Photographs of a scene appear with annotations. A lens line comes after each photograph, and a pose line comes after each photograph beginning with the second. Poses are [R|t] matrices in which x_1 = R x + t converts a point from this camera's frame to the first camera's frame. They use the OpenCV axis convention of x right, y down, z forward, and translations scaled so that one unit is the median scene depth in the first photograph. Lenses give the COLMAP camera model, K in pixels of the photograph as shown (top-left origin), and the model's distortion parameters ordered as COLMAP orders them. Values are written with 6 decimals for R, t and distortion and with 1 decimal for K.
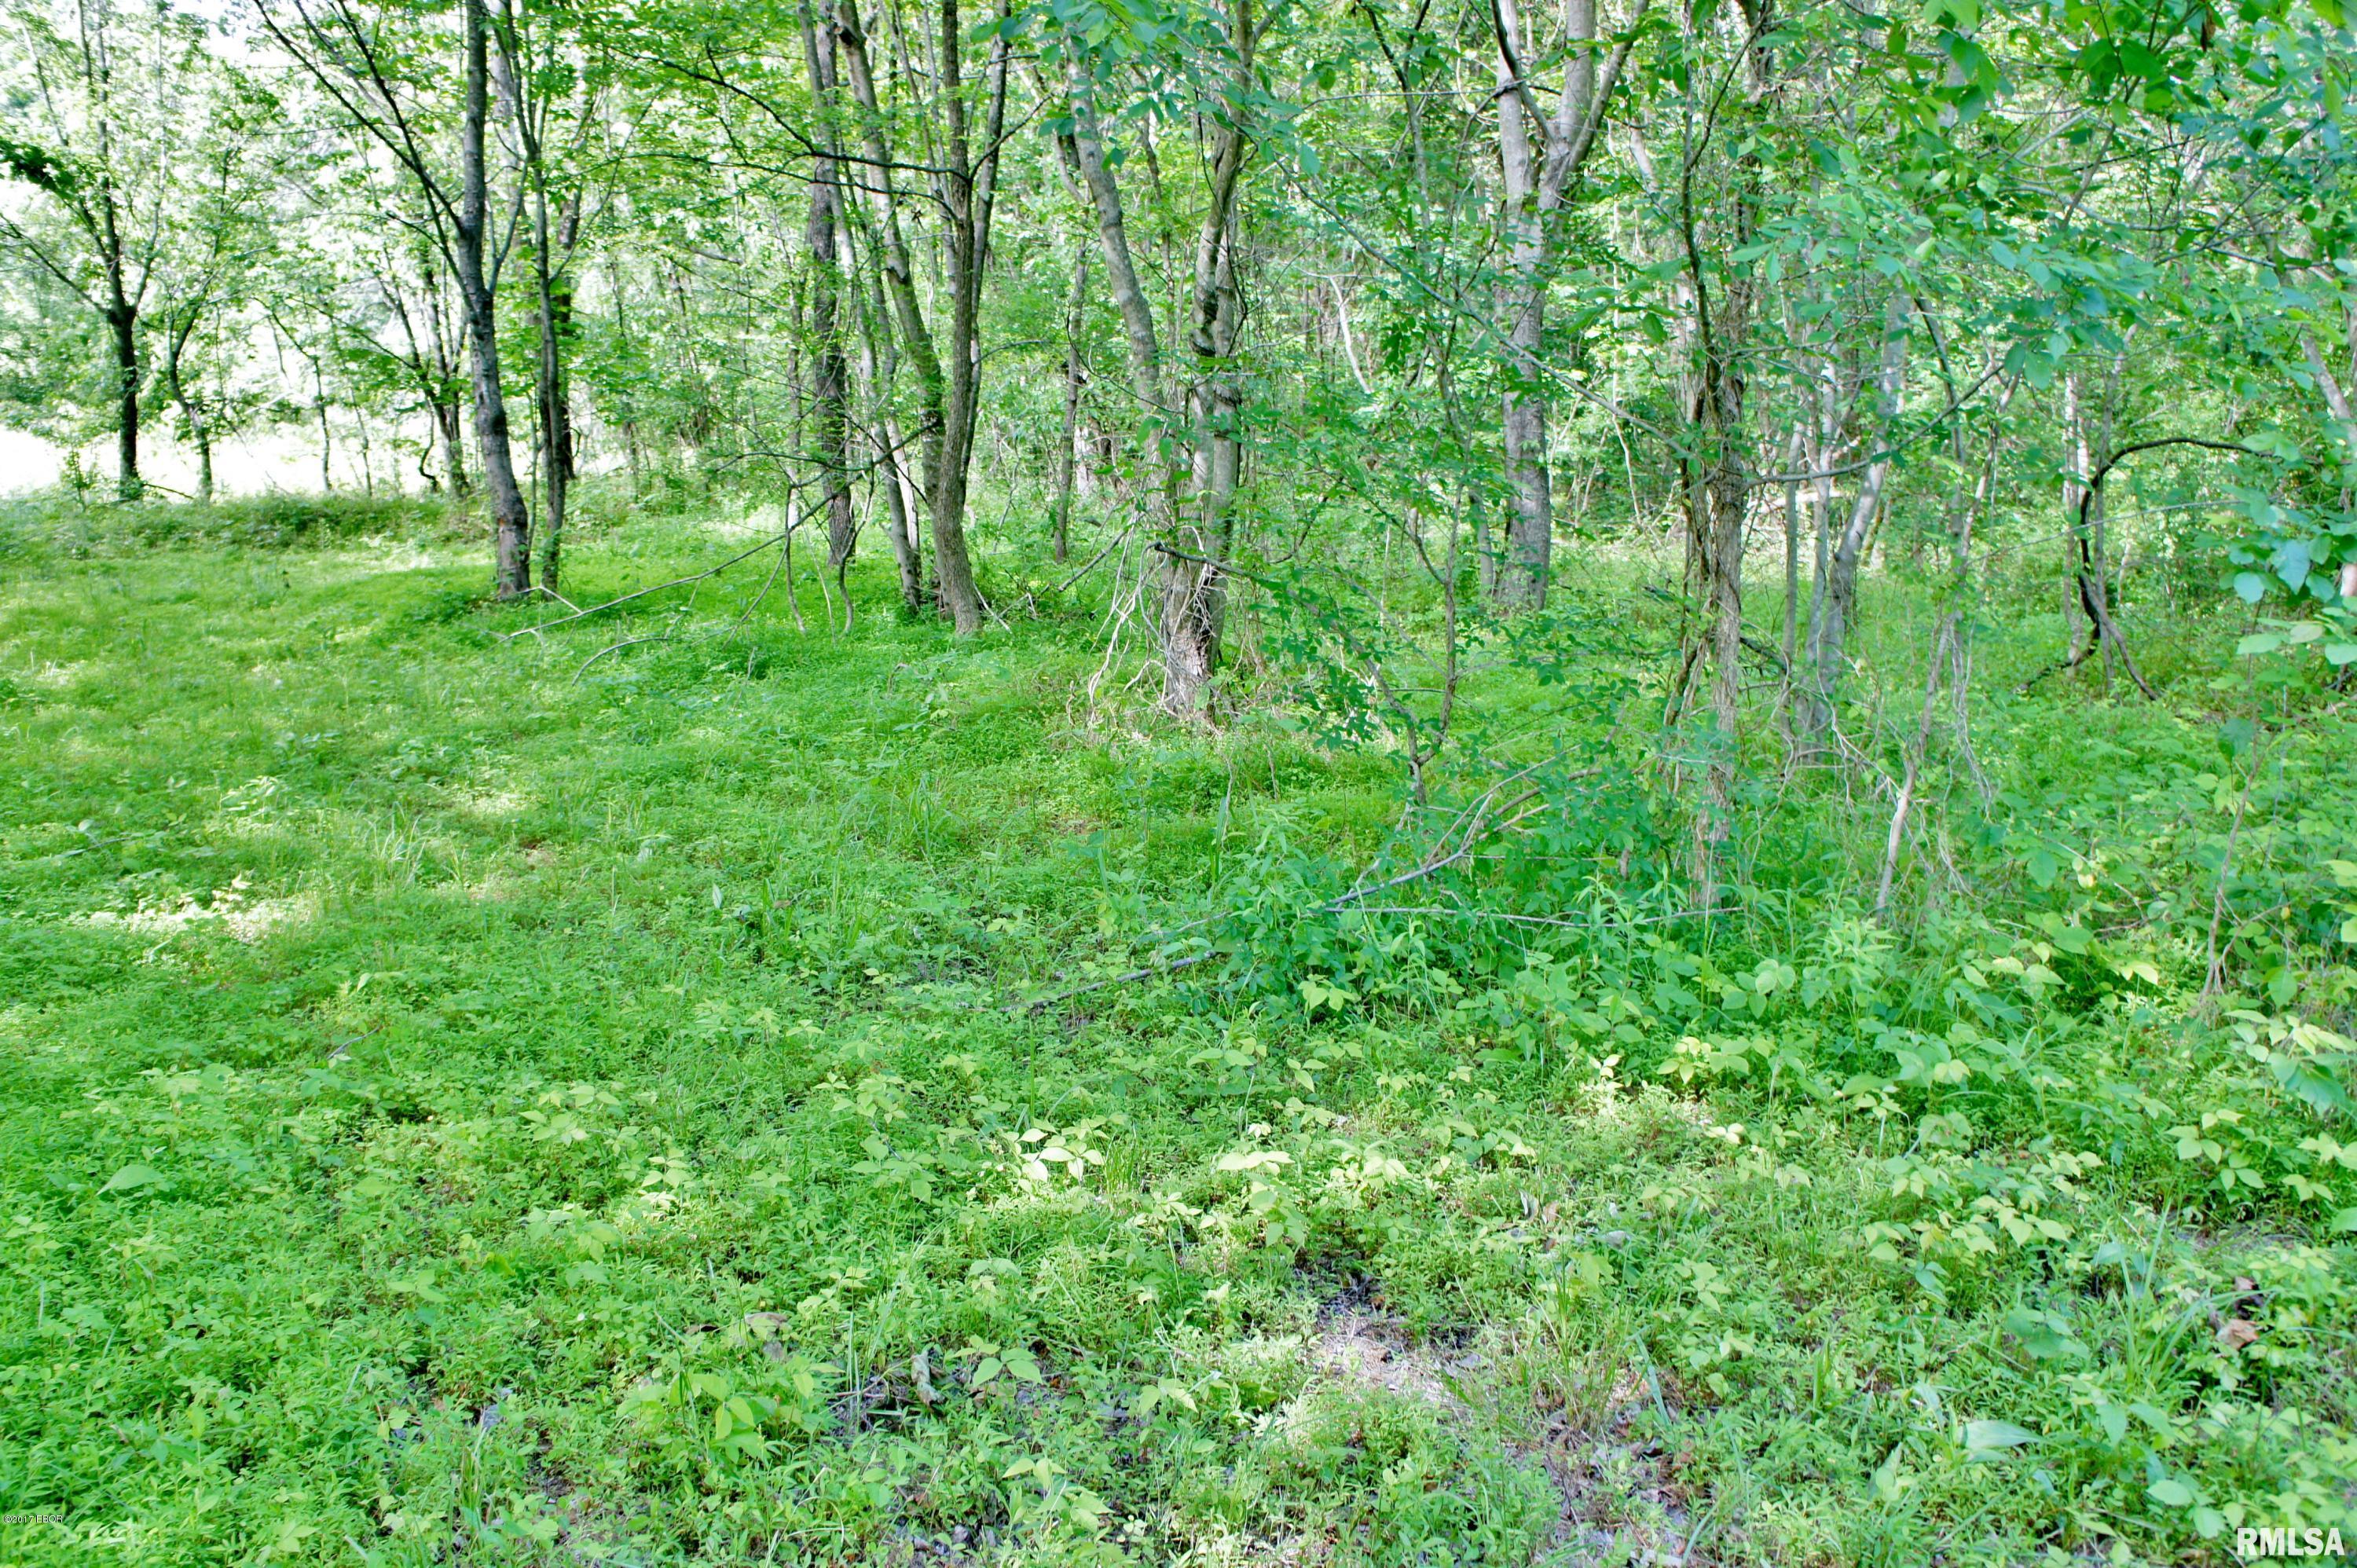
lens RADIAL K [[1861.9, 0, 1162.3], [0, 1861.9, 788.7], [0, 0, 1]] dist [-0.177987, 0.133505]
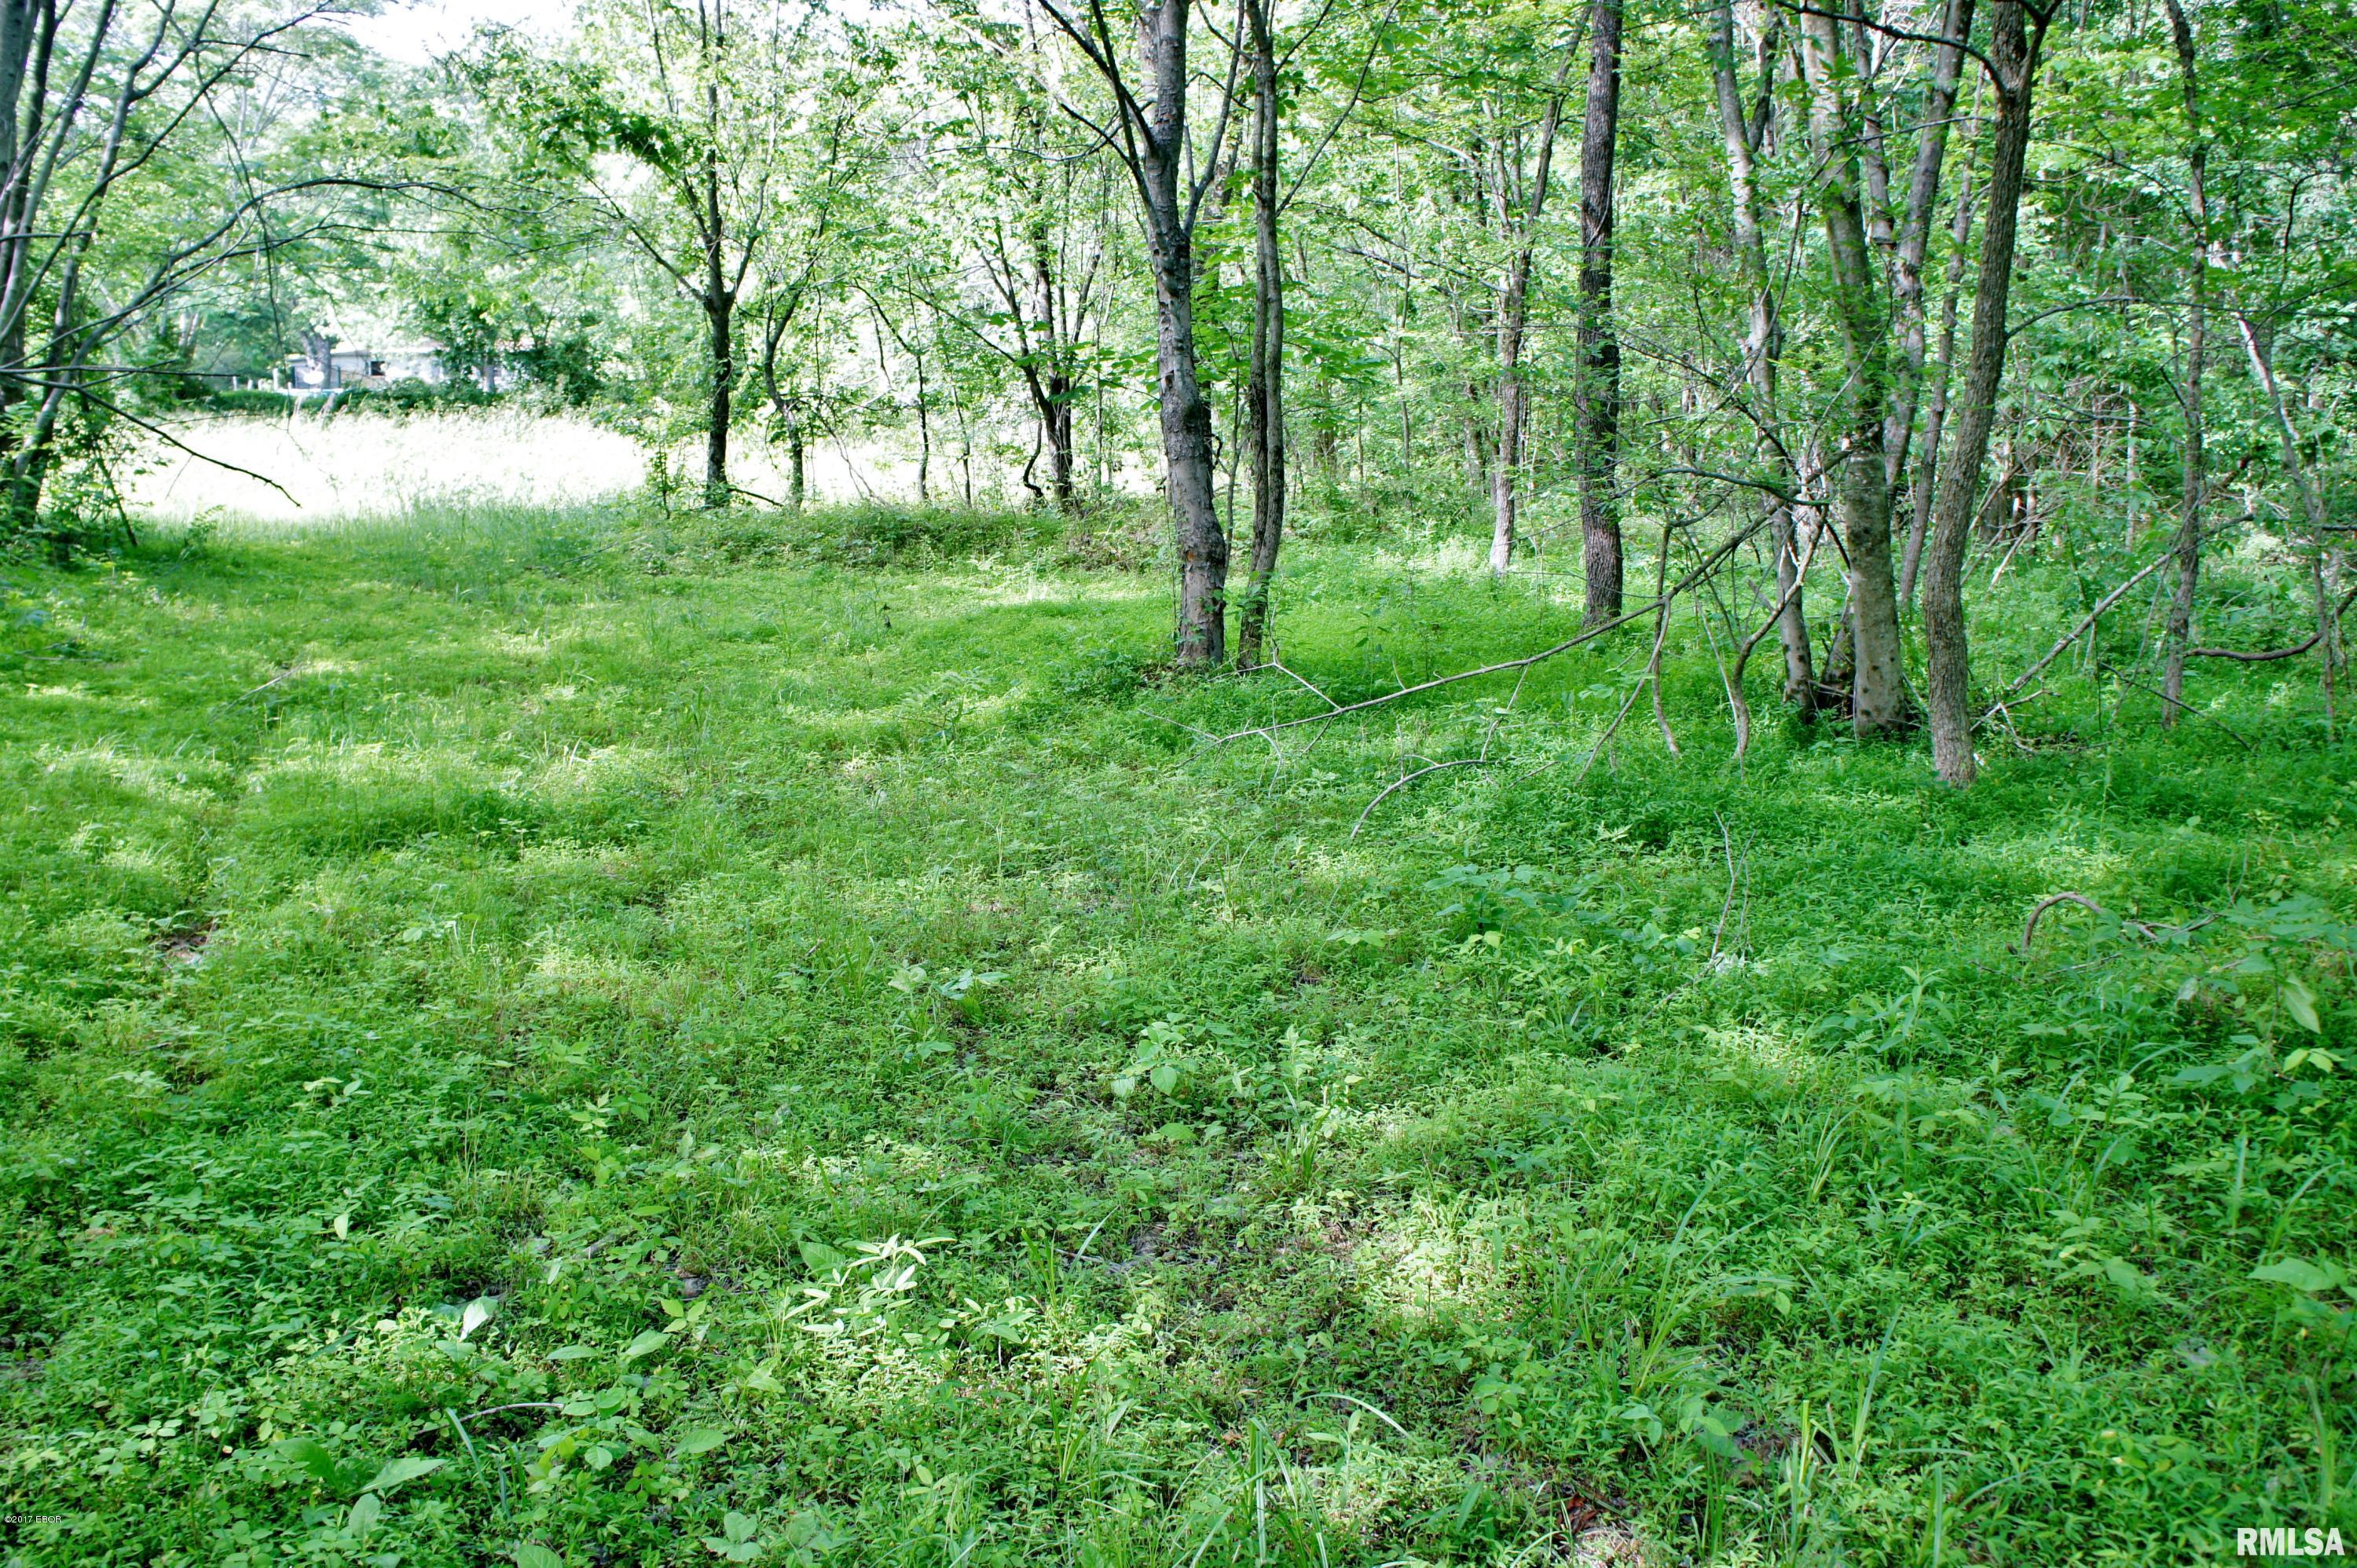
lens RADIAL K [[1861.9, 0, 1162.3], [0, 1861.9, 788.7], [0, 0, 1]] dist [-0.177987, 0.133505]
pose [[0.957186, 0.056684, -0.283869, -0.095381], [-0.060108, 0.998186, -0.003359, -0.031127], [0.283163, 0.020277, 0.958857, 0.178760]]
